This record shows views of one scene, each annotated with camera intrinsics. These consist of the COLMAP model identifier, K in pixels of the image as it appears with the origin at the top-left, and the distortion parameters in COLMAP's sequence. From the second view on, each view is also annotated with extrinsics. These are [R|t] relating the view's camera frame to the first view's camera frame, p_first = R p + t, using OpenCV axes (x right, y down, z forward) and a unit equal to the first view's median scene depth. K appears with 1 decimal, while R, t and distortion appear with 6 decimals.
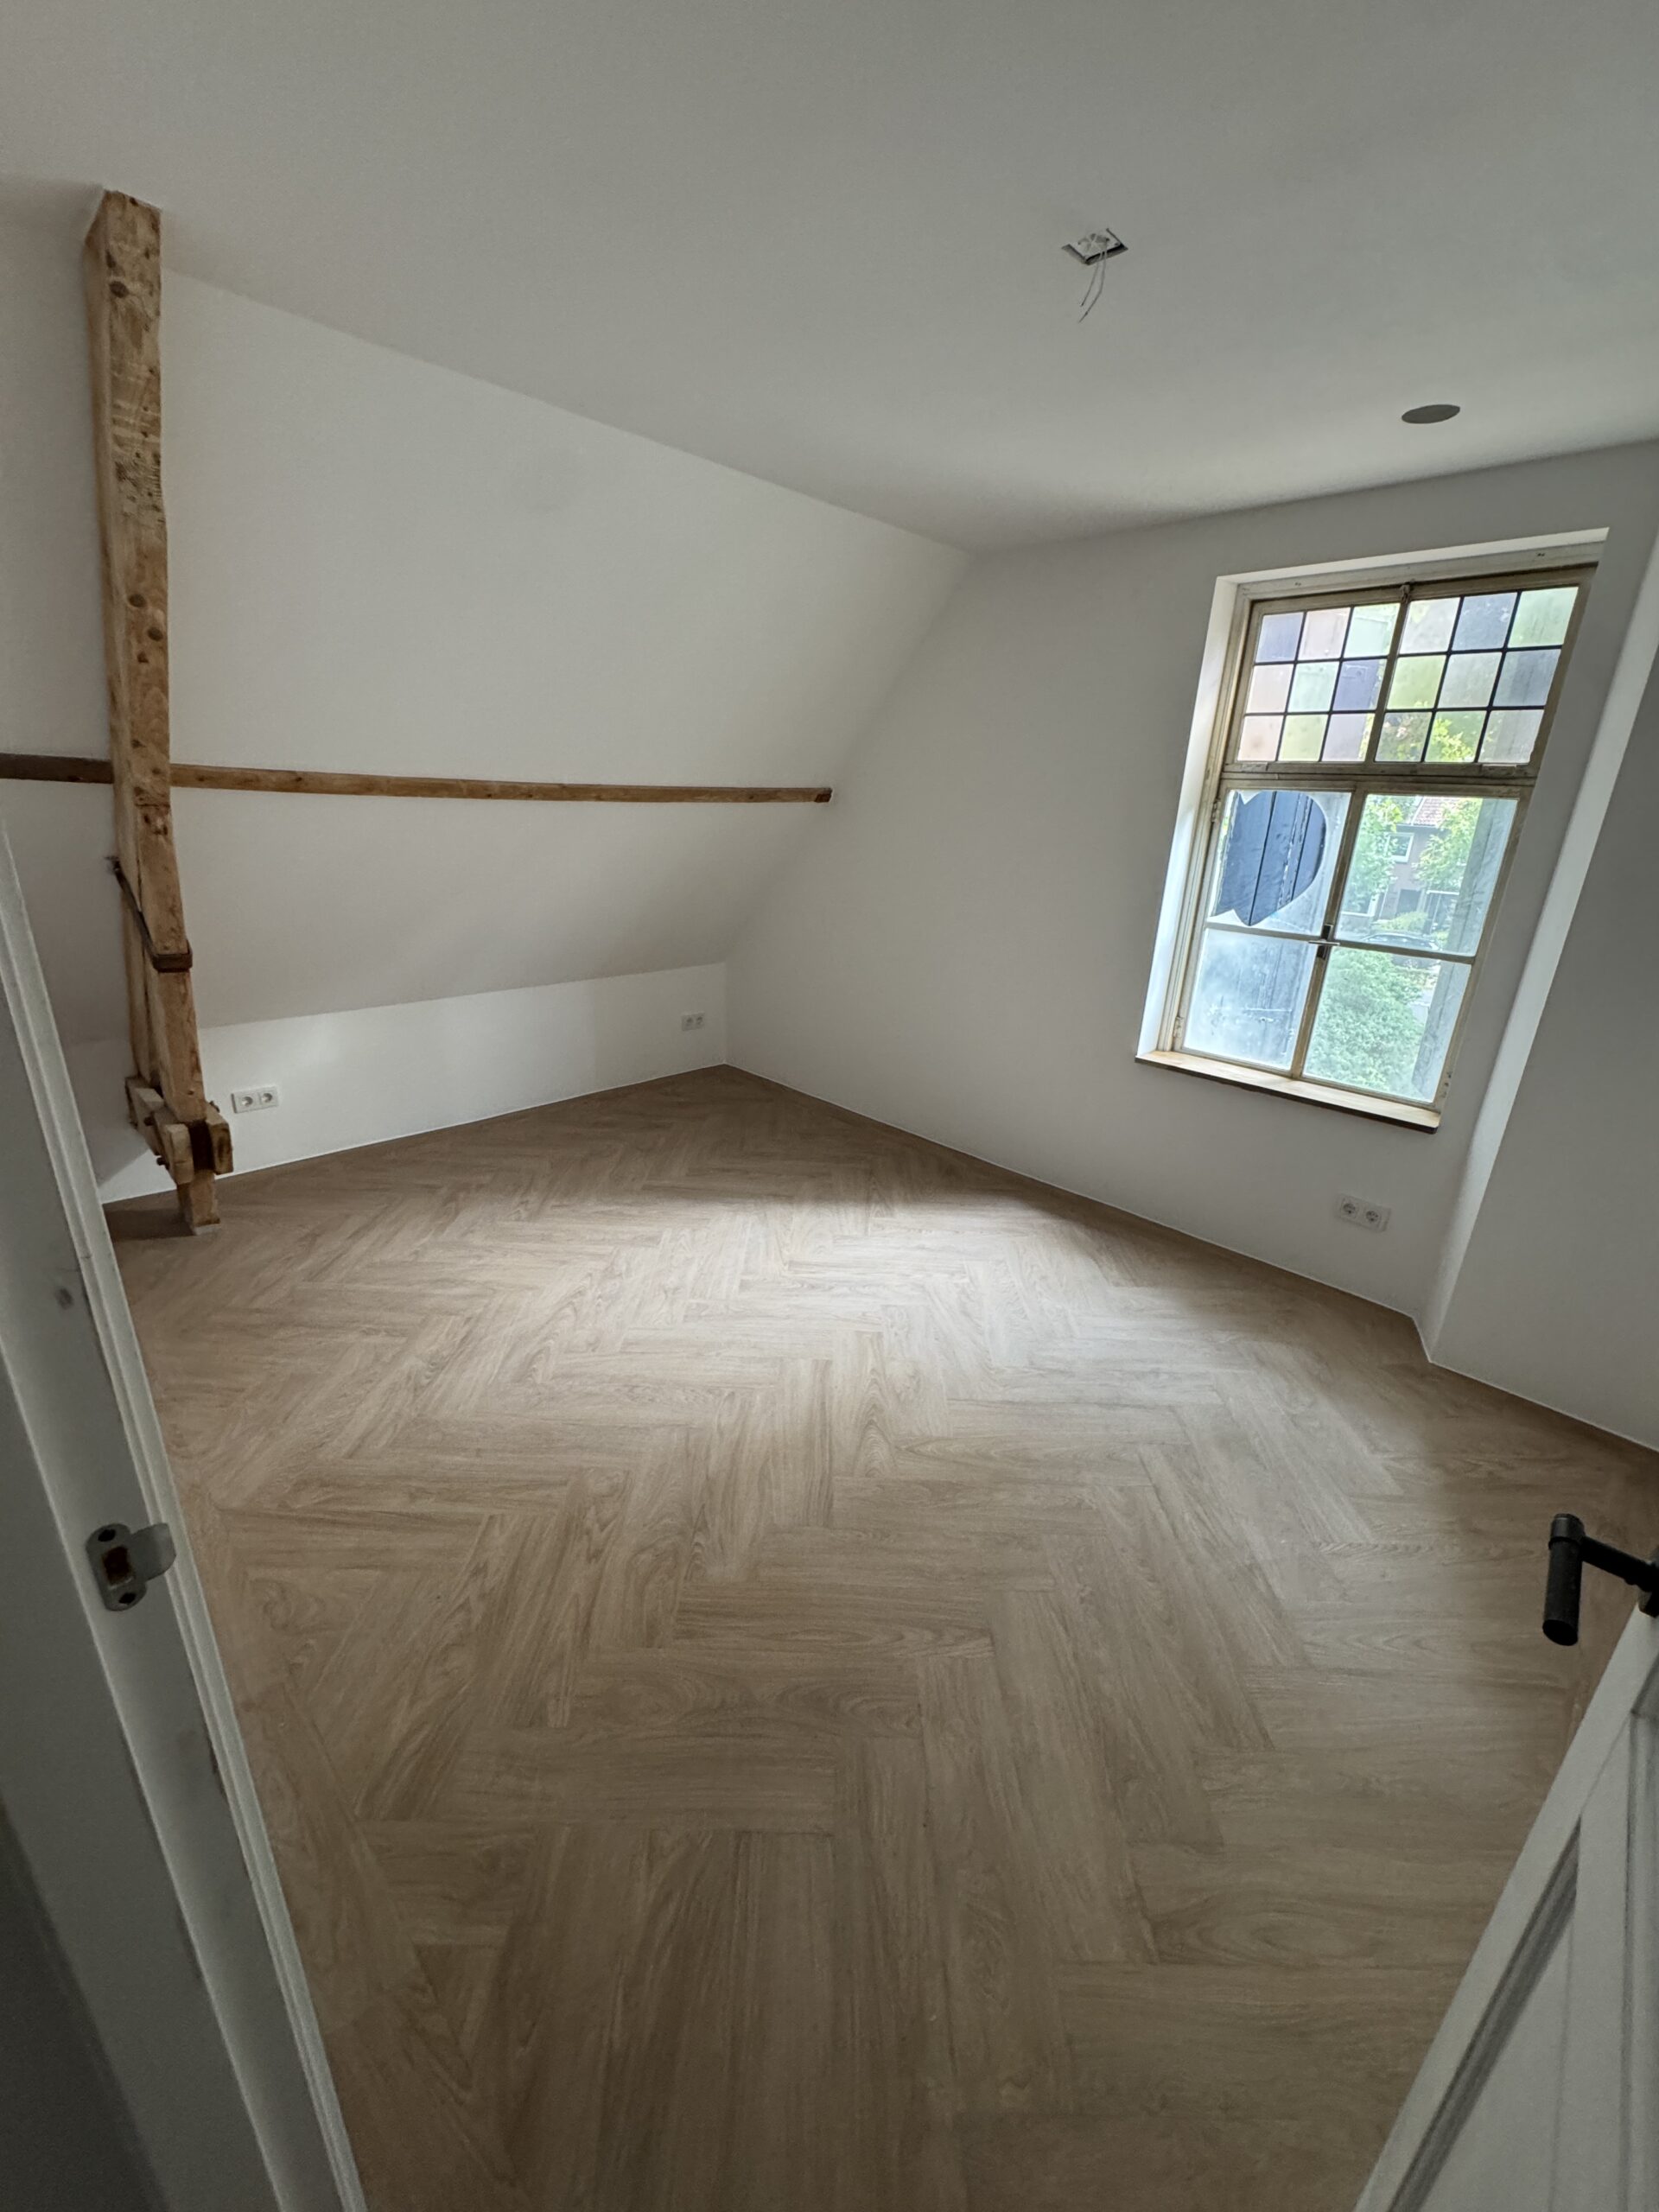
lens RADIAL K [[883.7, 0, 829.3], [0, 883.7, 1108.2], [0, 0, 1]] dist [-0.000893, 0.000006]
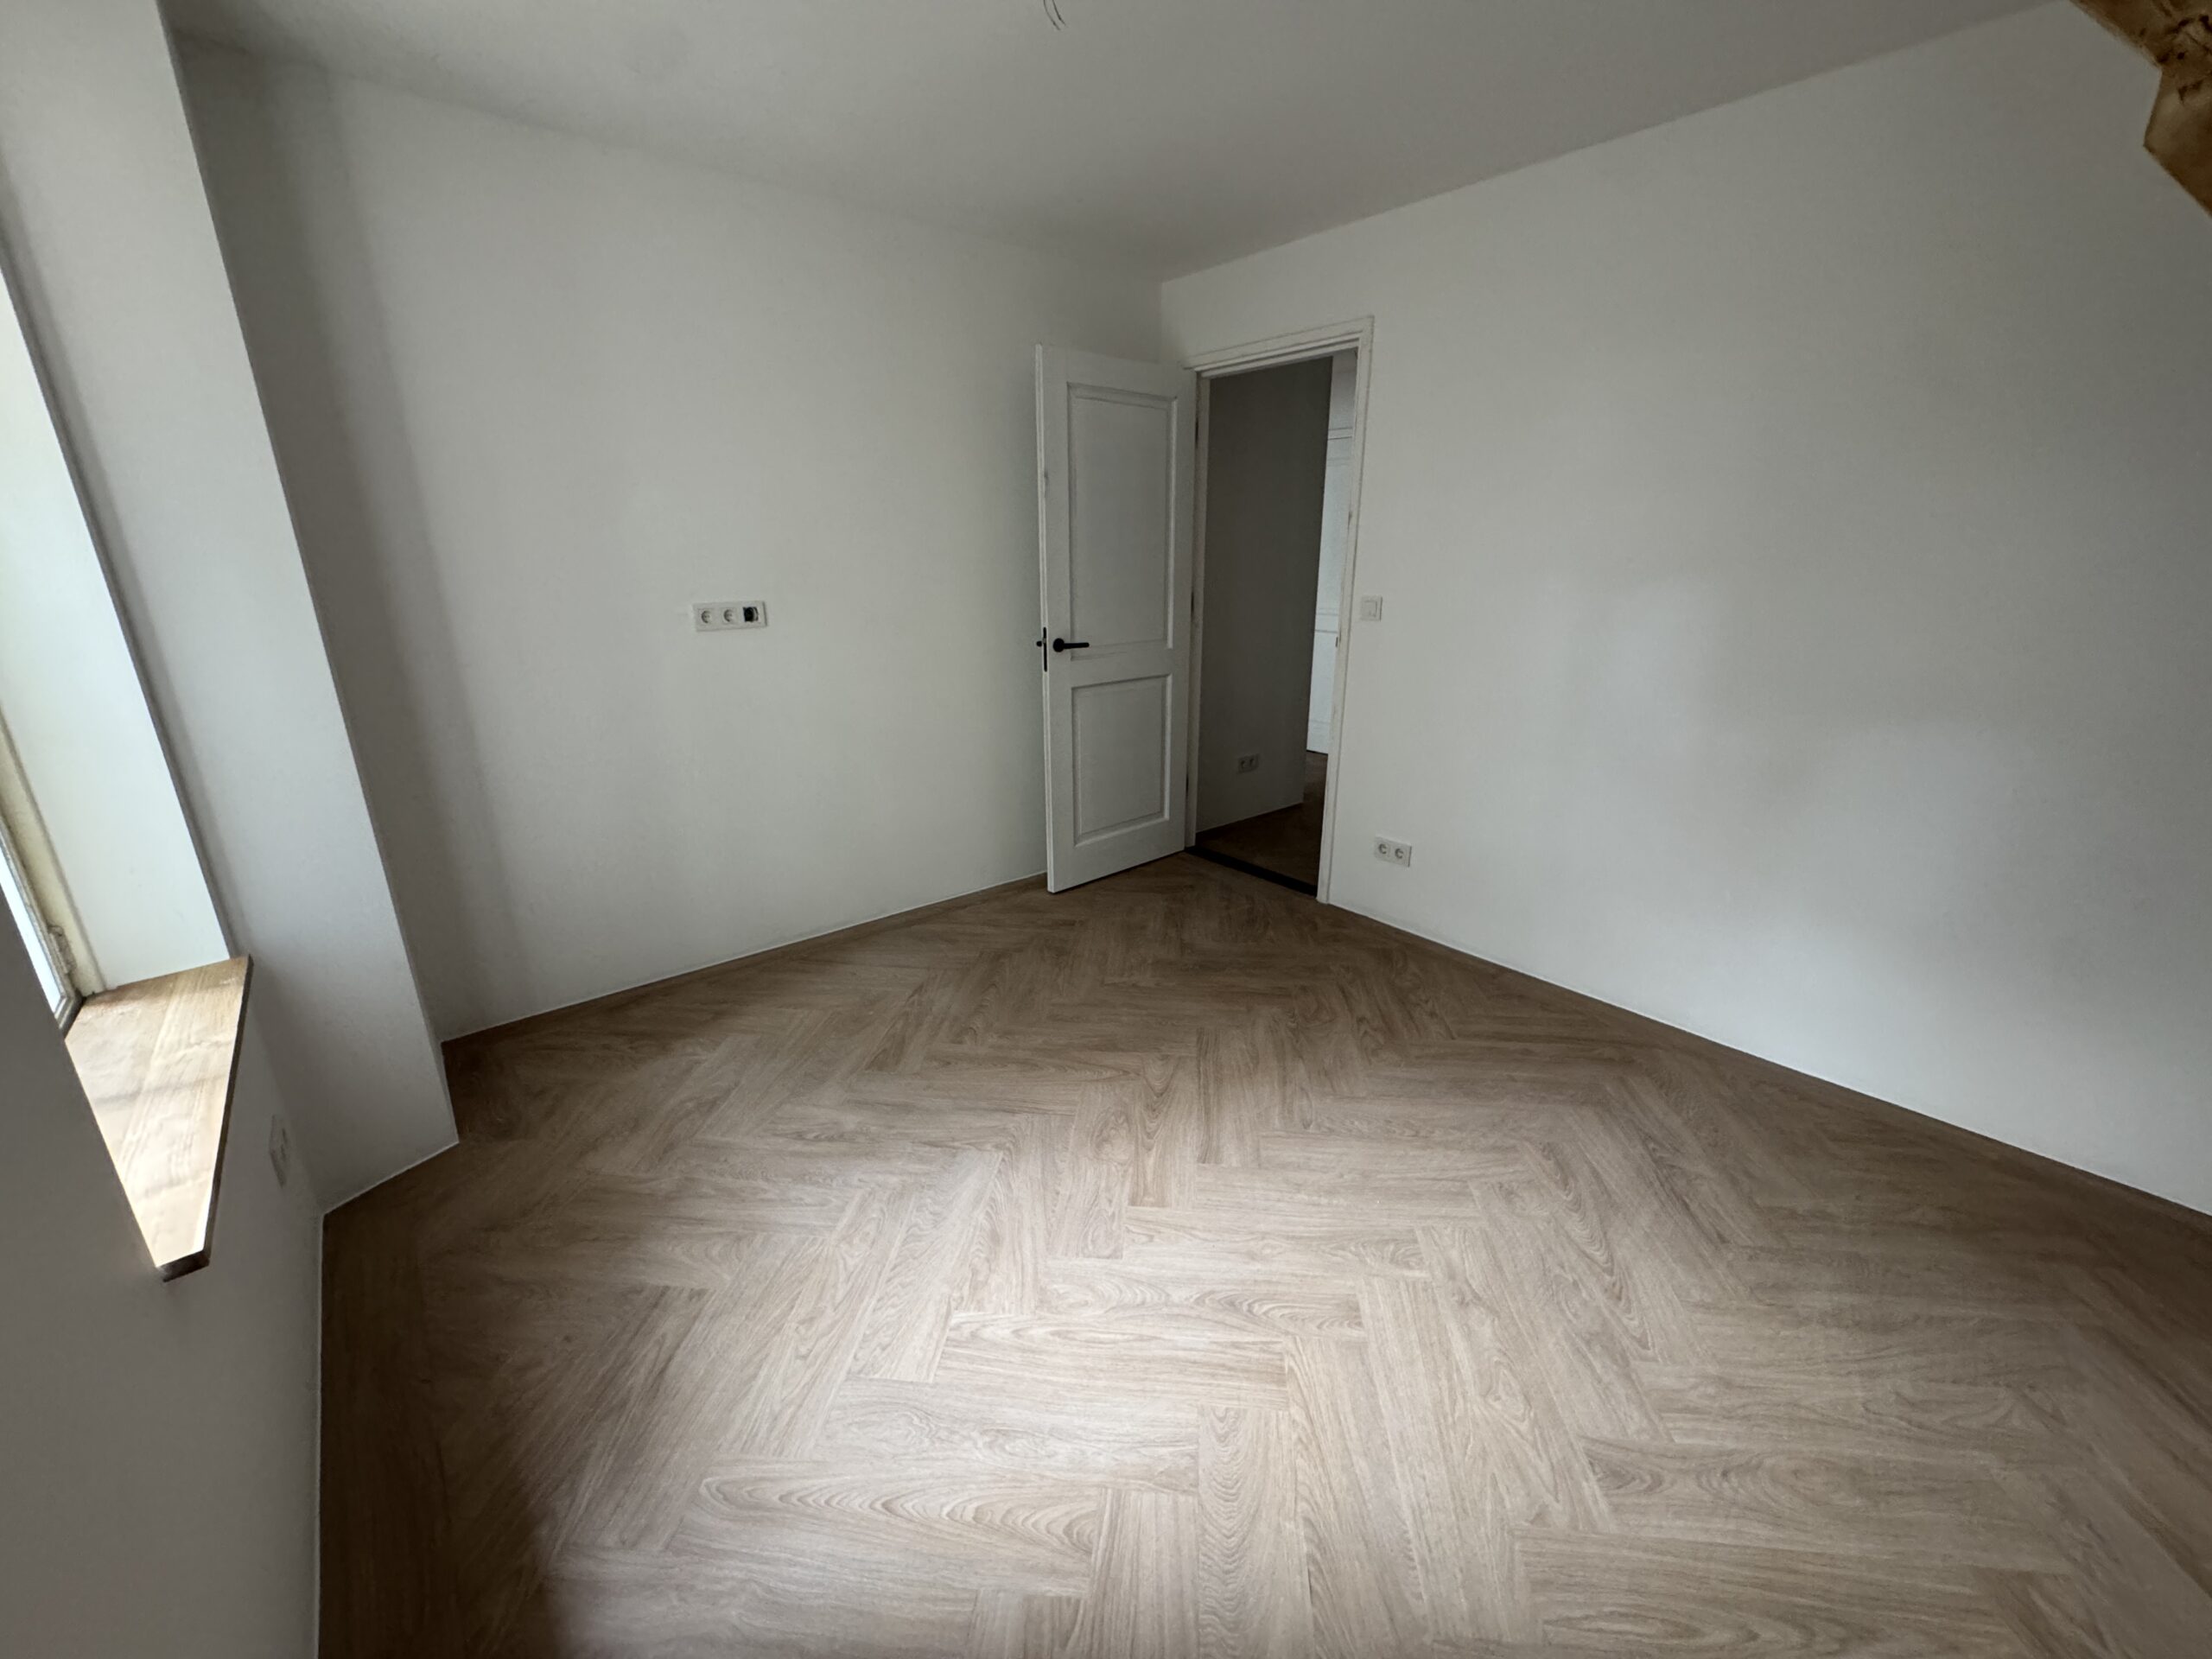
lens RADIAL K [[883.7, 0, 1106.9], [0, 883.7, 826.0], [0, 0, 1]] dist [-0.000893, 0.000006]
pose [[-0.995071, -0.065774, 0.074207, 0.049991], [-0.007111, 0.793755, 0.608196, -0.489910], [-0.098906, 0.604671, -0.790311, 1.560874]]
